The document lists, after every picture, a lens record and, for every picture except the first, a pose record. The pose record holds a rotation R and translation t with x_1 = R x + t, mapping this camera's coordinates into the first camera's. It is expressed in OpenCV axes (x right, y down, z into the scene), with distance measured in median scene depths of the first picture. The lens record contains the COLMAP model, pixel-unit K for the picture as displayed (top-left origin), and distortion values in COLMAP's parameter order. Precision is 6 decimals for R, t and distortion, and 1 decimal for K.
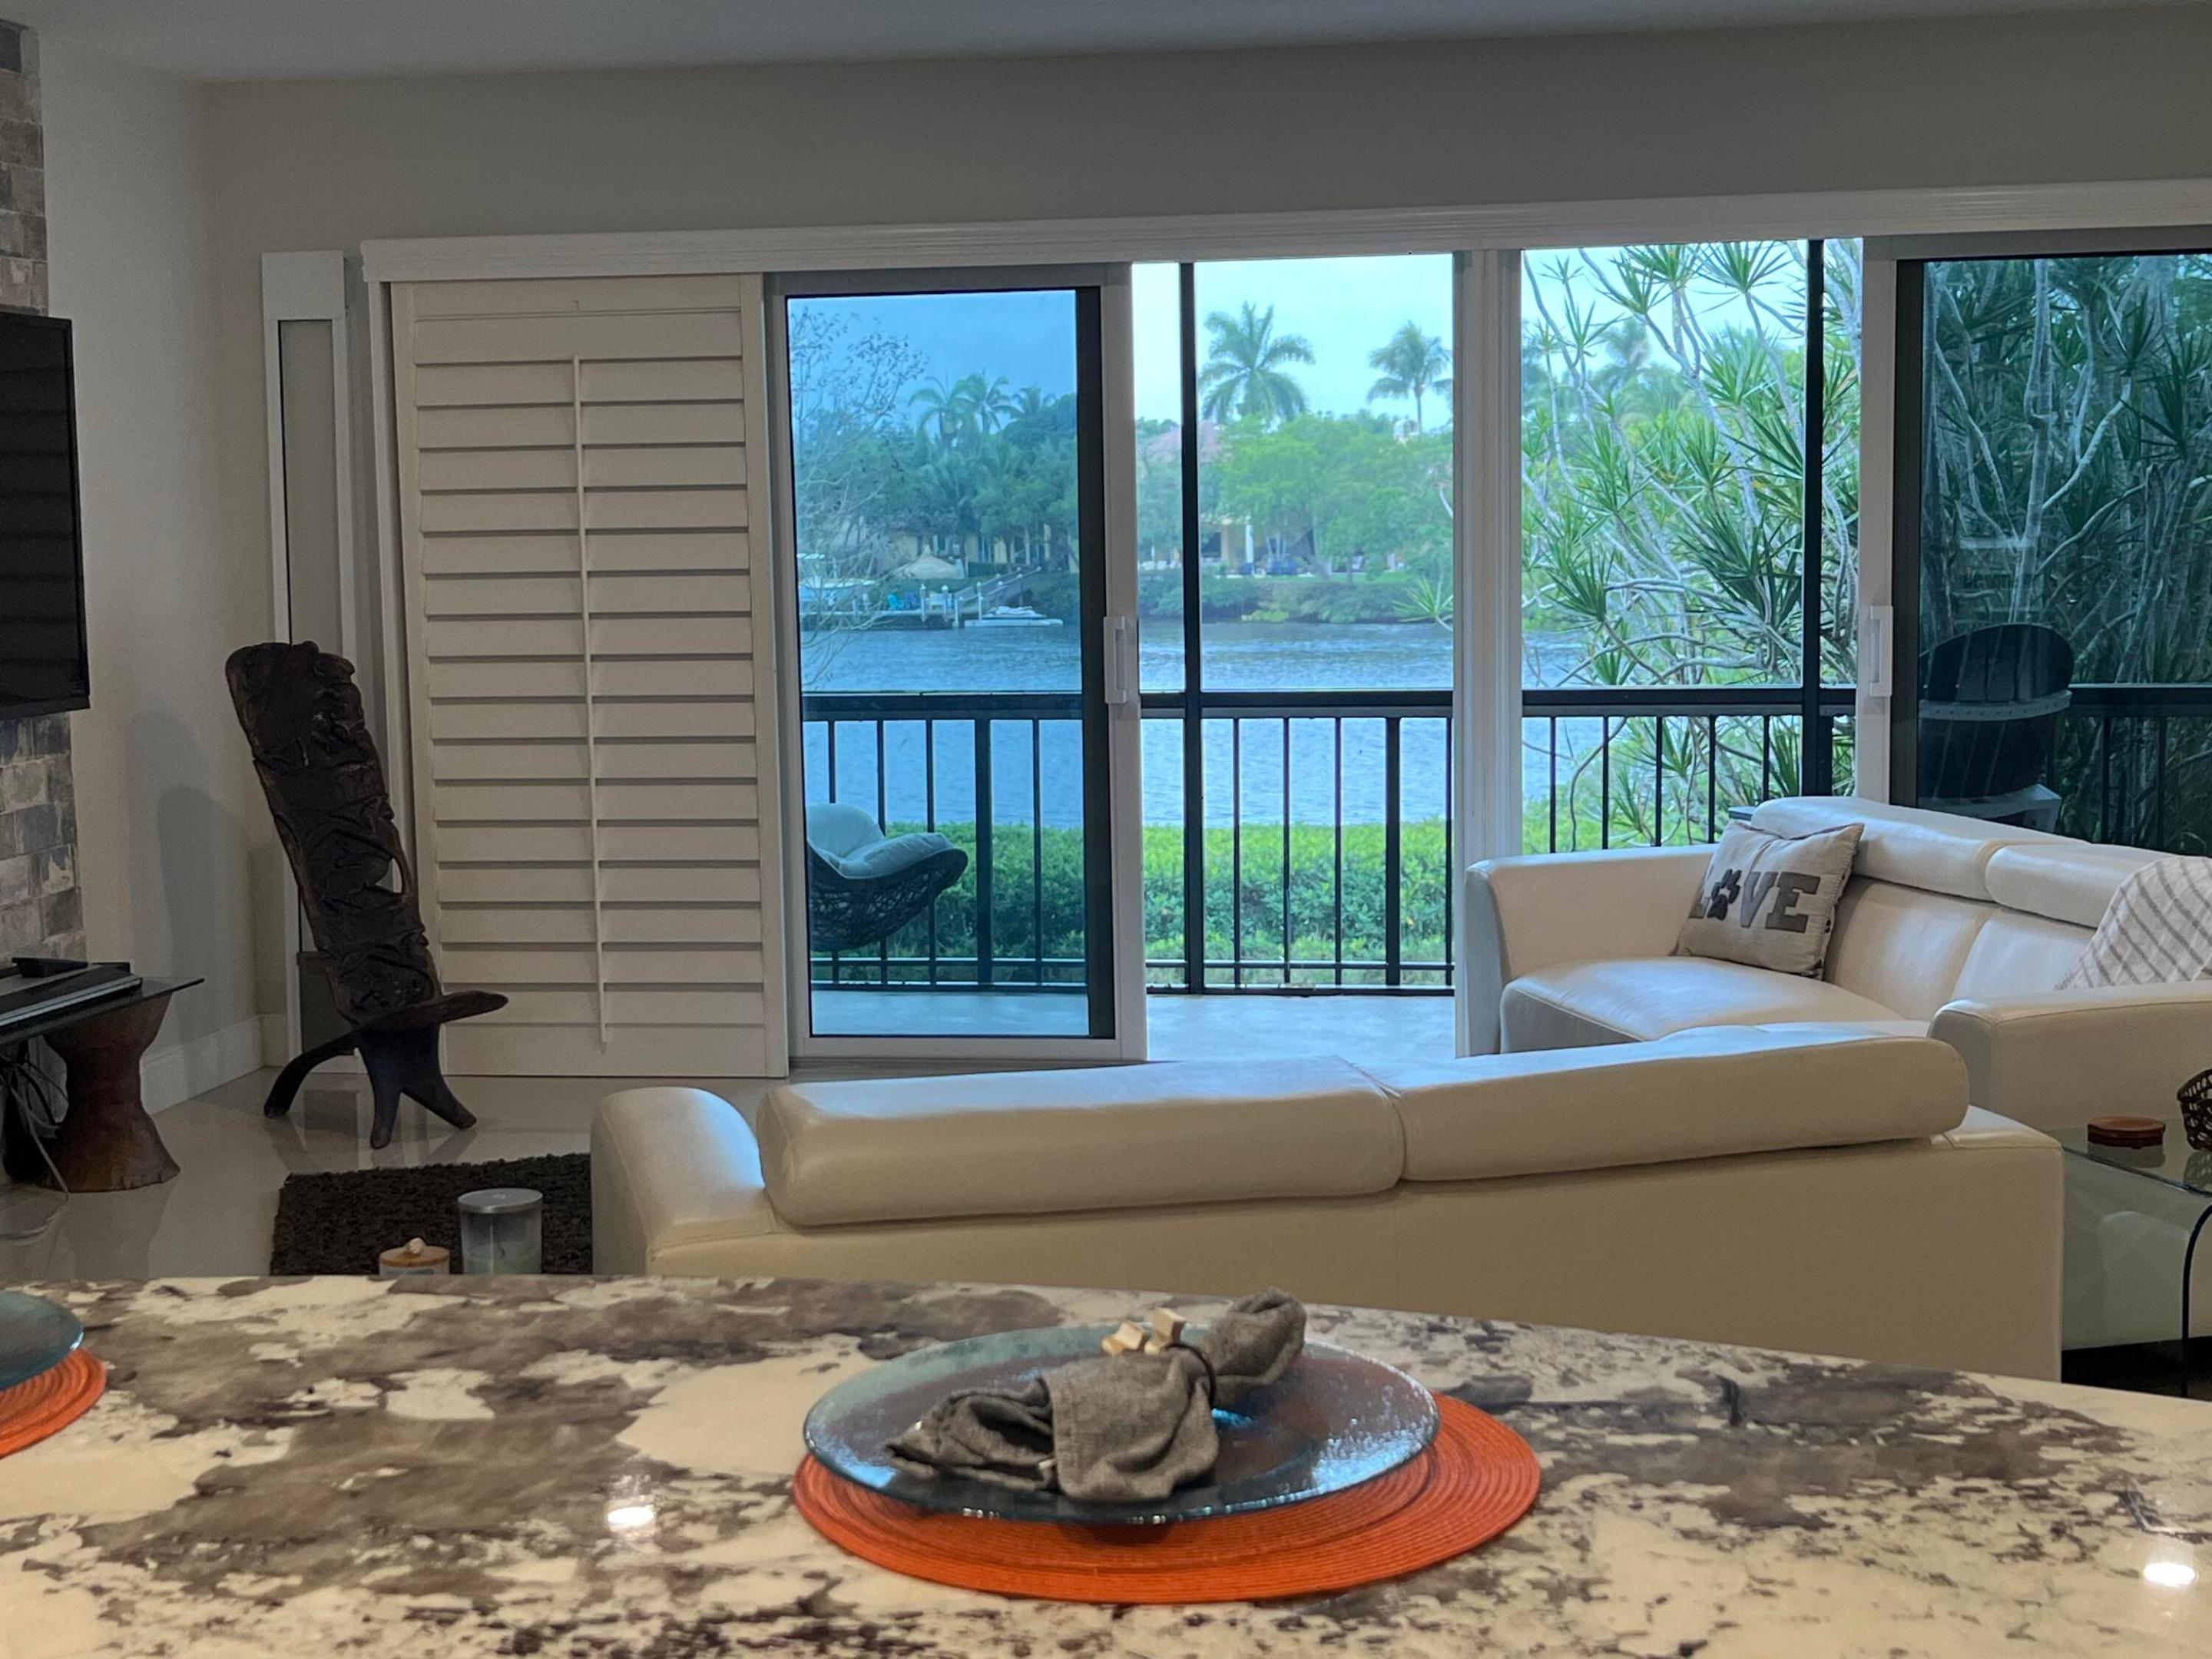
lens RADIAL K [[3083.3, 0, 1112.8], [0, 3083.3, 838.7], [0, 0, 1]] dist [0.061178, 0.000000]
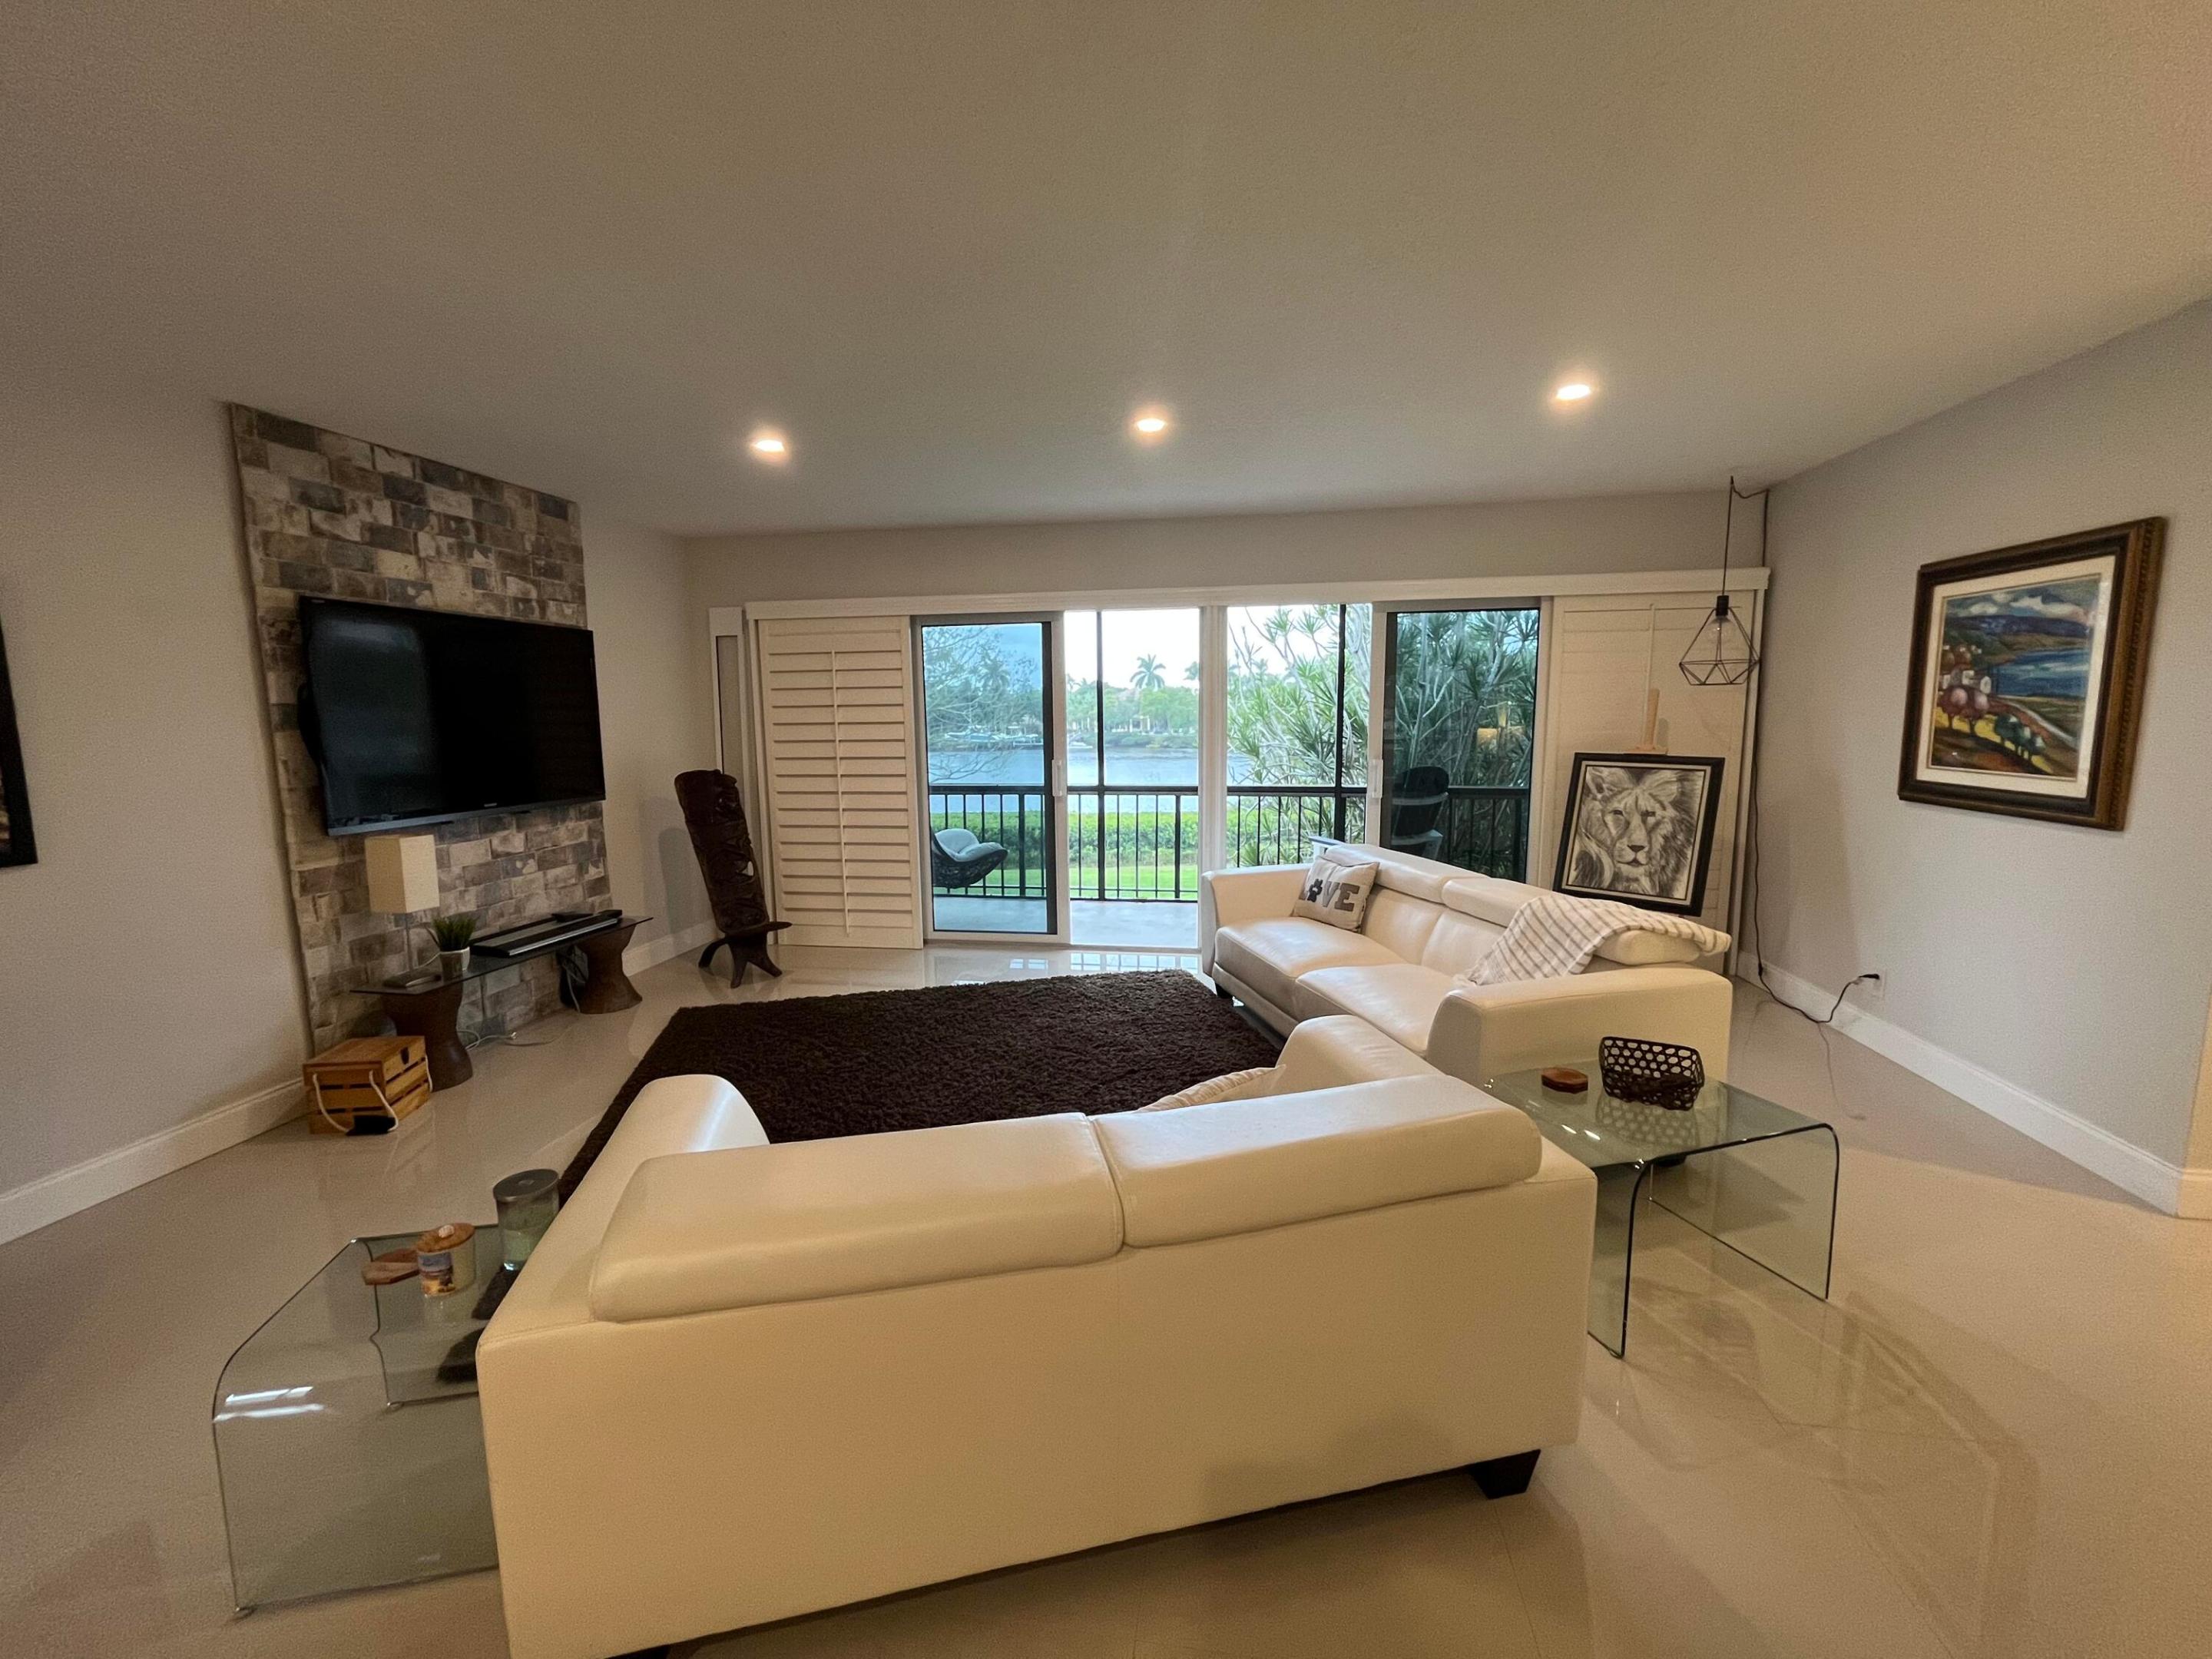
lens RADIAL K [[899.6, 0, 1112.1], [0, 899.6, 829.2], [0, 0, 1]] dist [-0.002640, -0.000255]
pose [[0.999969, 0.006921, 0.003668, 0.040121], [-0.006998, 0.999751, 0.021208, -0.032622], [-0.003520, -0.021233, 0.999768, 0.291378]]
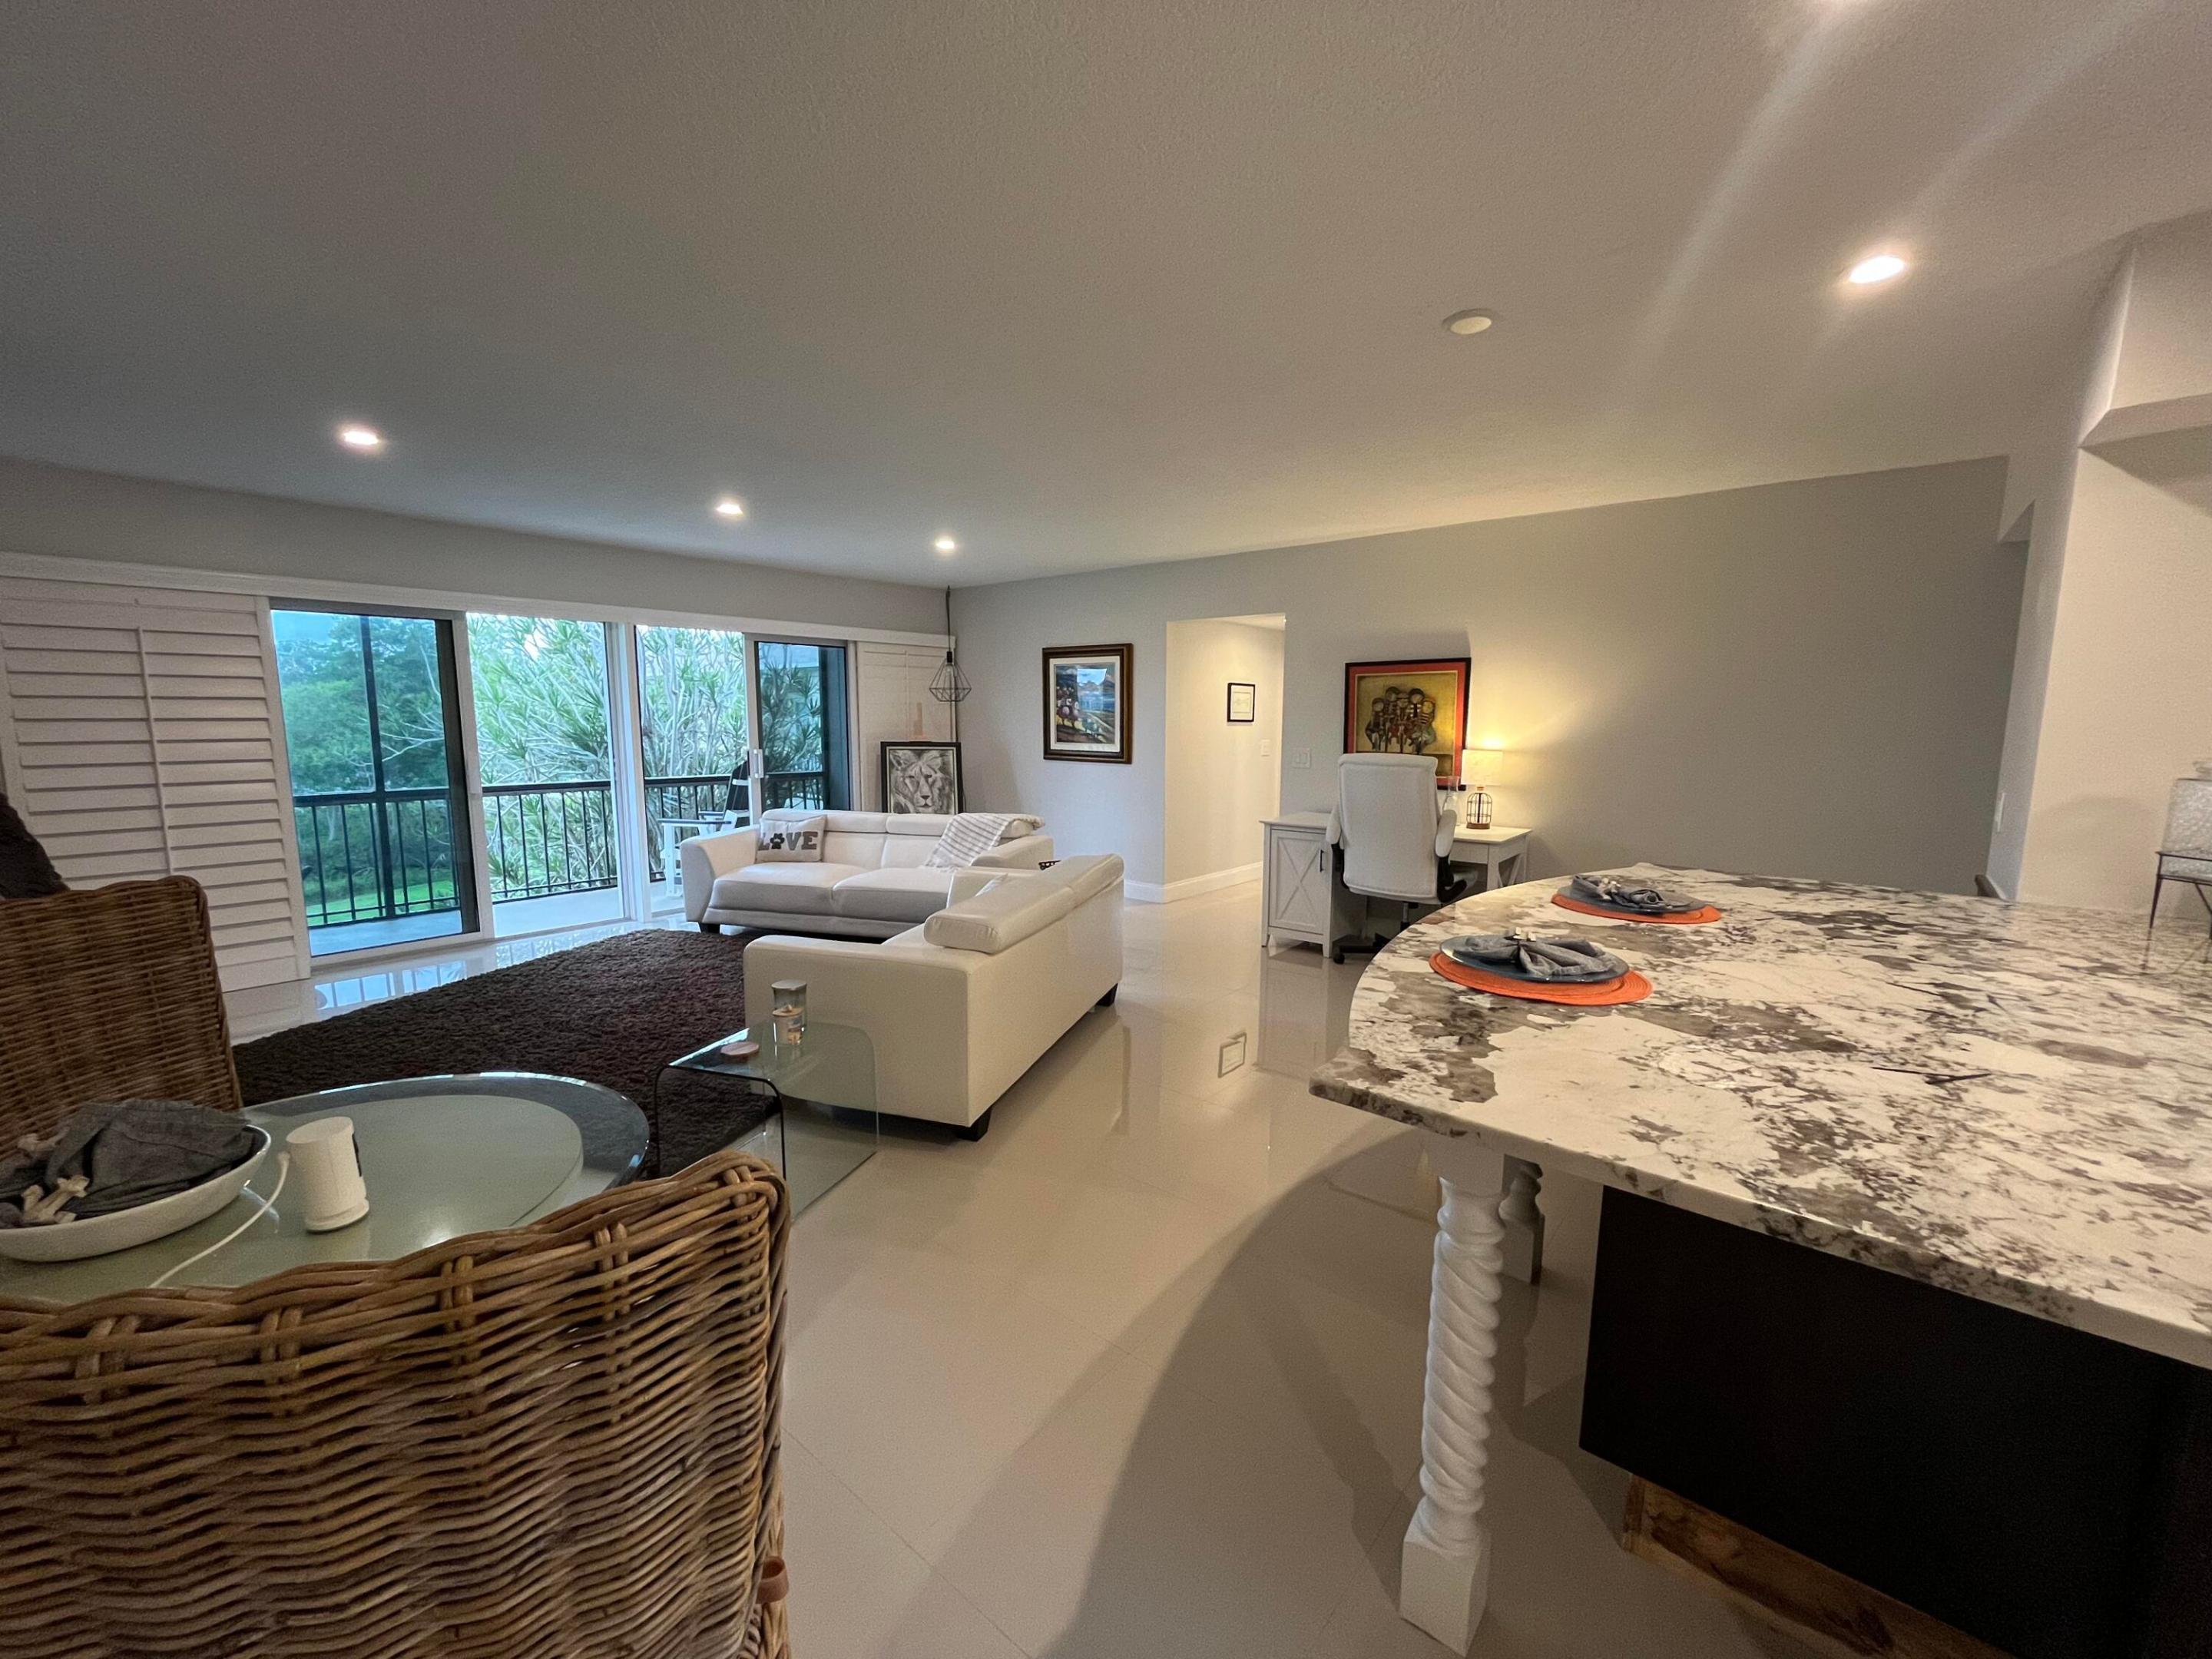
lens RADIAL K [[899.6, 0, 1101.5], [0, 899.6, 838.1], [0, 0, 1]] dist [-0.002640, -0.000255]
pose [[0.511184, -0.096503, 0.854036, -0.344997], [0.081215, 0.994654, 0.063780, -0.013727], [-0.855626, 0.036757, 0.516288, 0.205782]]
